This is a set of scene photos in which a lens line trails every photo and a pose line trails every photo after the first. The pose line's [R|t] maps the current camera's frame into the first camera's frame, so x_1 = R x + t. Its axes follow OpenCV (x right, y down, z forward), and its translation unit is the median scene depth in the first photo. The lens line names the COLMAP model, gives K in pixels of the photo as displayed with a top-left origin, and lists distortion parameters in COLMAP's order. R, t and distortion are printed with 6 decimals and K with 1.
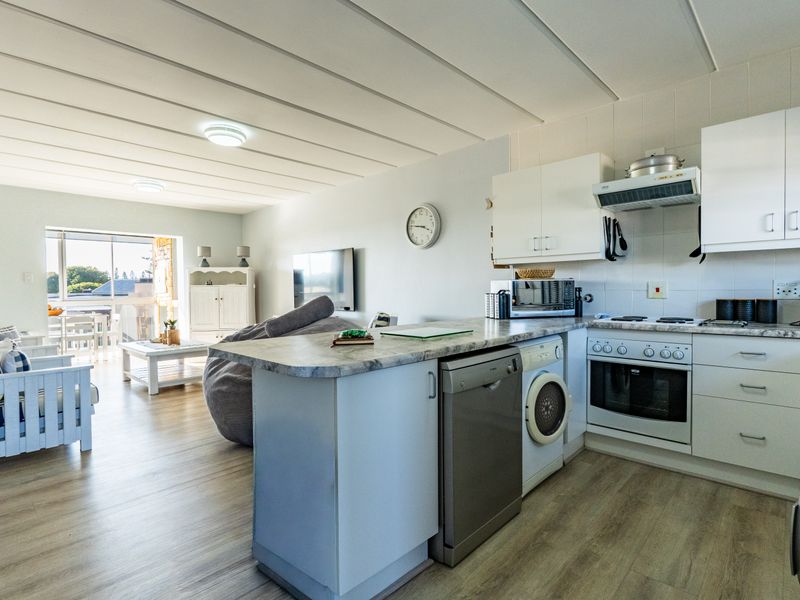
lens RADIAL K [[410.4, 0, 405.8], [0, 410.4, 299.3], [0, 0, 1]] dist [-0.016272, -0.000783]
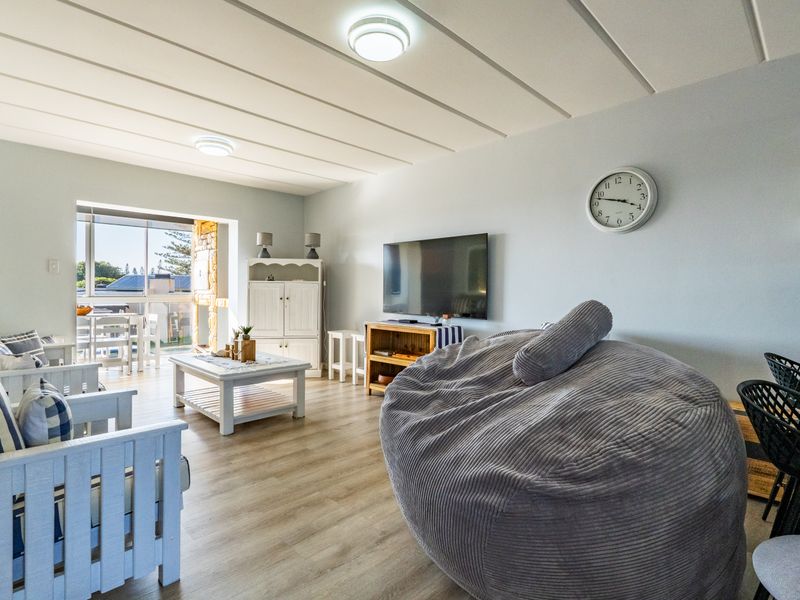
lens RADIAL K [[412.4, 0, 391.3], [0, 412.4, 296.4], [0, 0, 1]] dist [-0.015648, 0.000664]
pose [[0.998927, 0.019776, -0.041882, -0.217042], [-0.020151, 0.999760, -0.008556, -0.002404], [0.041702, 0.009391, 0.999086, 0.211840]]
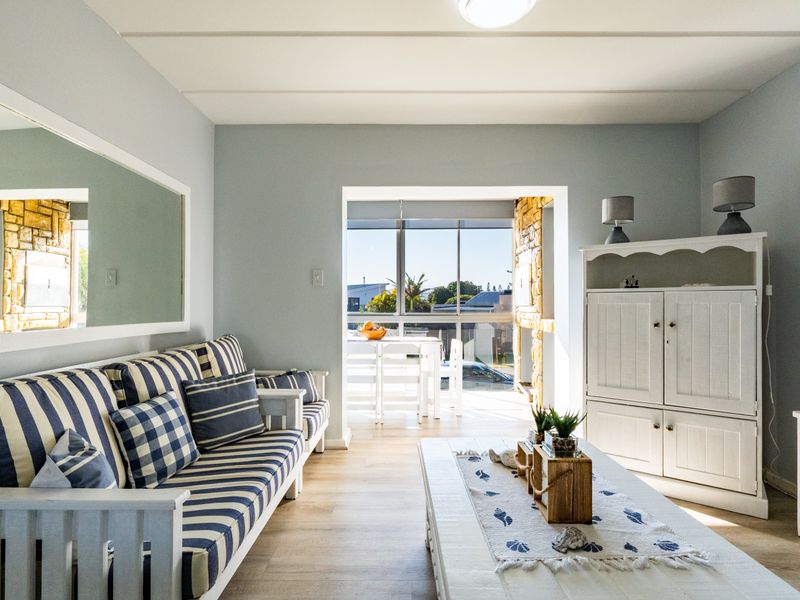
lens RADIAL K [[410.4, 0, 405.8], [0, 410.4, 299.3], [0, 0, 1]] dist [-0.016272, -0.000783]
pose [[0.683704, 0.001461, -0.729758, -0.349111], [-0.022958, 0.999546, -0.019508, -0.011394], [0.729398, 0.030092, 0.683427, 0.579892]]
